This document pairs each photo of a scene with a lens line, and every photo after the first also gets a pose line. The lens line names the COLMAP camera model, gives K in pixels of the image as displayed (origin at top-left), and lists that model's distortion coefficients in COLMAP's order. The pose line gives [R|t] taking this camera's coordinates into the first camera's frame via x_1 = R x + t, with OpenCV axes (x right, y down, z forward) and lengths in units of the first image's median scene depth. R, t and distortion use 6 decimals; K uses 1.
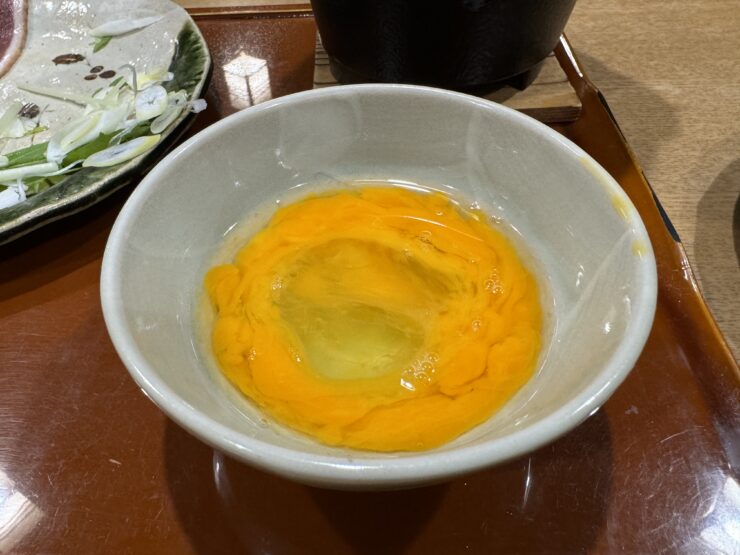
lens RADIAL K [[541.0, 0, 370.0], [0, 541.0, 277.5], [0, 0, 1]] dist [-0.005124, 0.002149]
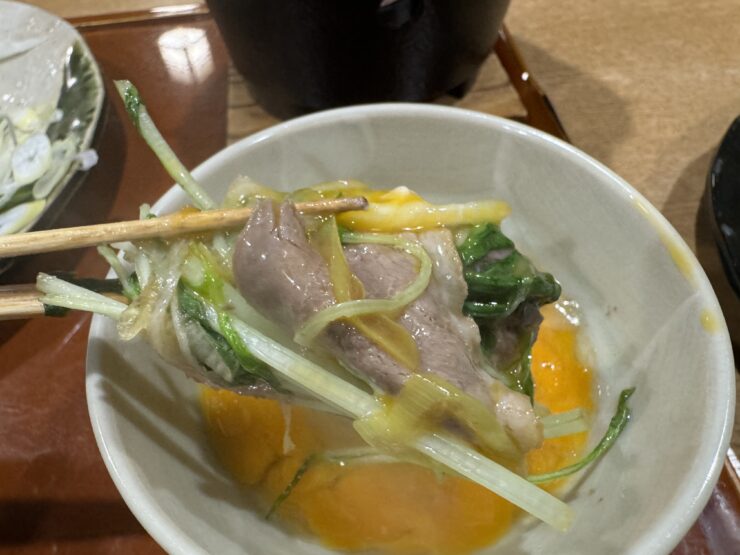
lens RADIAL K [[541.0, 0, 370.0], [0, 541.0, 277.5], [0, 0, 1]] dist [-0.005124, 0.002149]
pose [[0.993605, -0.097707, 0.056586, 0.046085], [0.093697, 0.993161, 0.069652, -0.115903], [-0.063004, -0.063904, 0.995965, 0.083645]]
